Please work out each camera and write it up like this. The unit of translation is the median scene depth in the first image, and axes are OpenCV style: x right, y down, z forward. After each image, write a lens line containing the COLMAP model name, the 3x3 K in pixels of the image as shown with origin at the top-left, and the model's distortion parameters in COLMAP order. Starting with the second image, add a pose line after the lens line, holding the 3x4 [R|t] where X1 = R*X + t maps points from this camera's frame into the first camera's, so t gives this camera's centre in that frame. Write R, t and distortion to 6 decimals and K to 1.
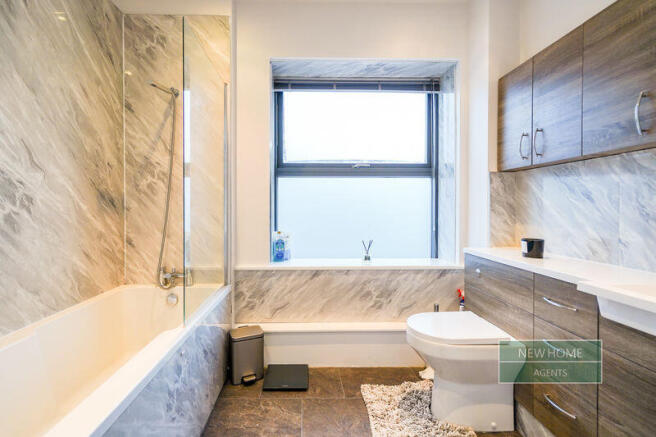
lens RADIAL K [[301.2, 0, 322.5], [0, 301.2, 209.8], [0, 0, 1]] dist [0.003473, 0.000734]
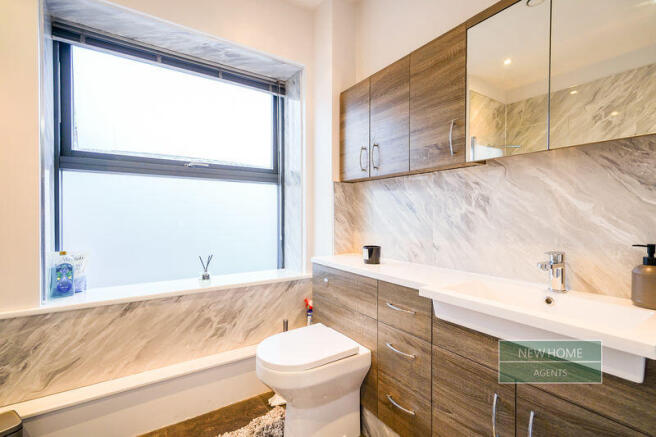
lens RADIAL K [[287.0, 0, 327.7], [0, 287.0, 220.6], [0, 0, 1]] dist [0.003972, 0.000550]
pose [[0.853553, -0.006564, 0.520965, 0.030903], [-0.000379, 0.999913, 0.013221, -0.006156], [-0.521007, -0.011483, 0.853475, 0.194362]]
